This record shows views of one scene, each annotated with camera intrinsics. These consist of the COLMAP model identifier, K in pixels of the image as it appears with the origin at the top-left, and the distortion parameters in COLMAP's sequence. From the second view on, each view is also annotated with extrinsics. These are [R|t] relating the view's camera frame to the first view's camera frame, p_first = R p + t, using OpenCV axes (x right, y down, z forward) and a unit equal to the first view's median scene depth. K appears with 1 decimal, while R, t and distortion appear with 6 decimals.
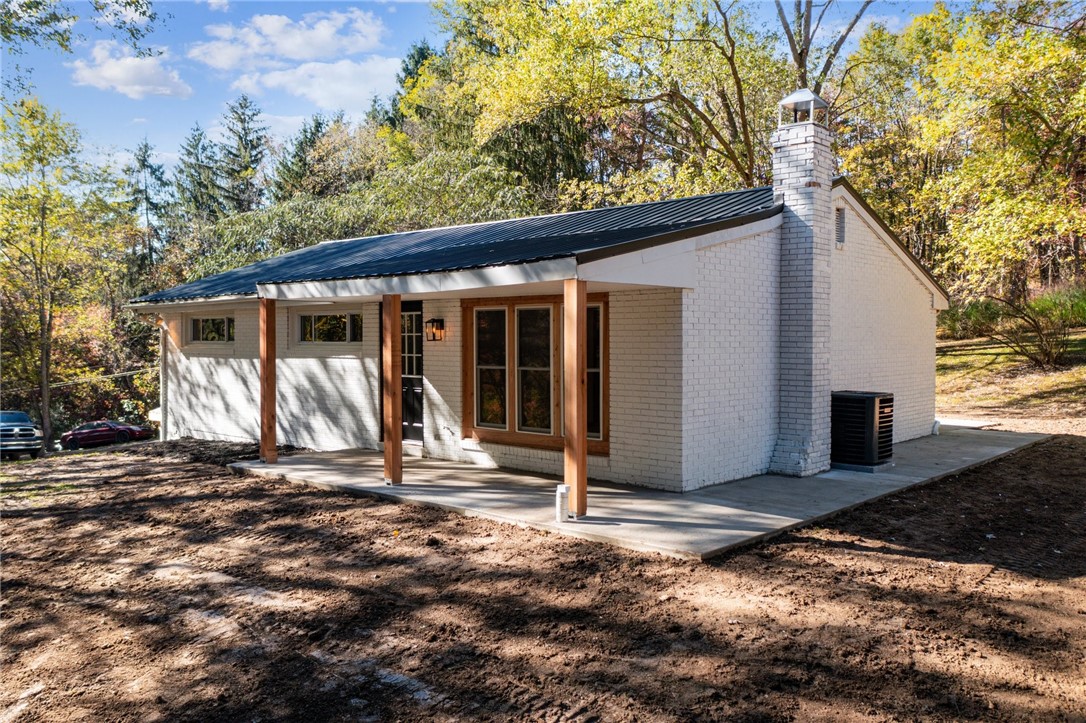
lens RADIAL K [[875.9, 0, 543.0], [0, 875.9, 361.5], [0, 0, 1]] dist [0.001235, 0.000995]
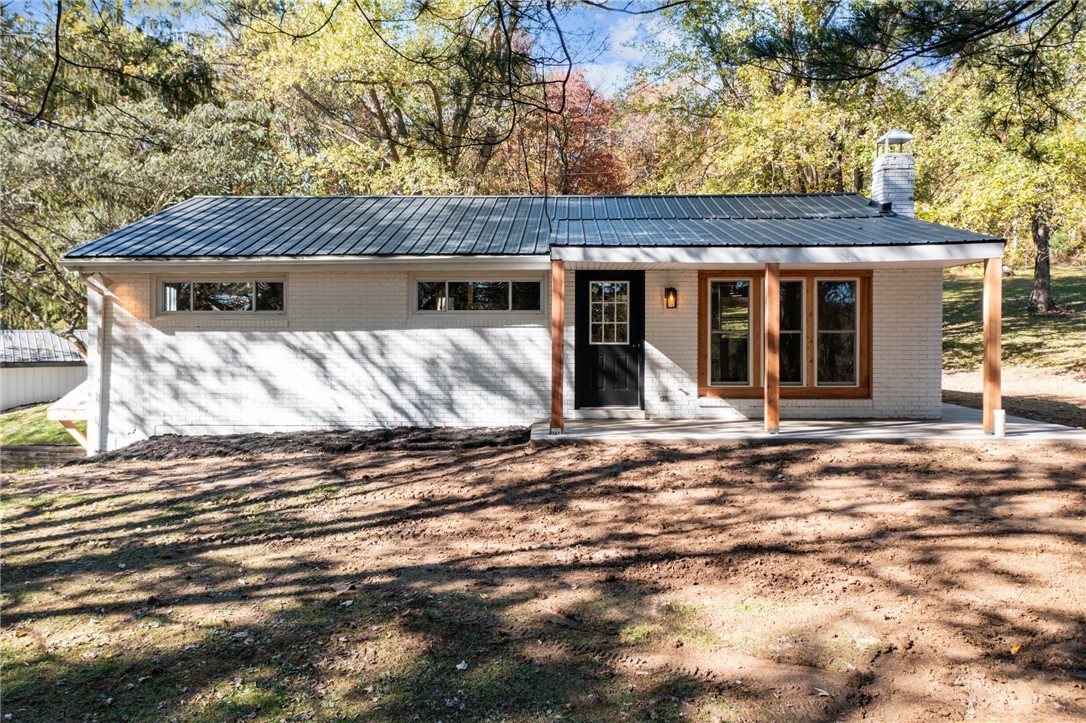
lens RADIAL K [[875.9, 0, 543.0], [0, 875.9, 361.5], [0, 0, 1]] dist [0.001235, 0.000995]
pose [[0.753840, -0.029517, 0.656395, -0.921224], [0.019350, 0.999554, 0.022726, 0.013613], [-0.656773, -0.004431, 0.754075, 0.286212]]
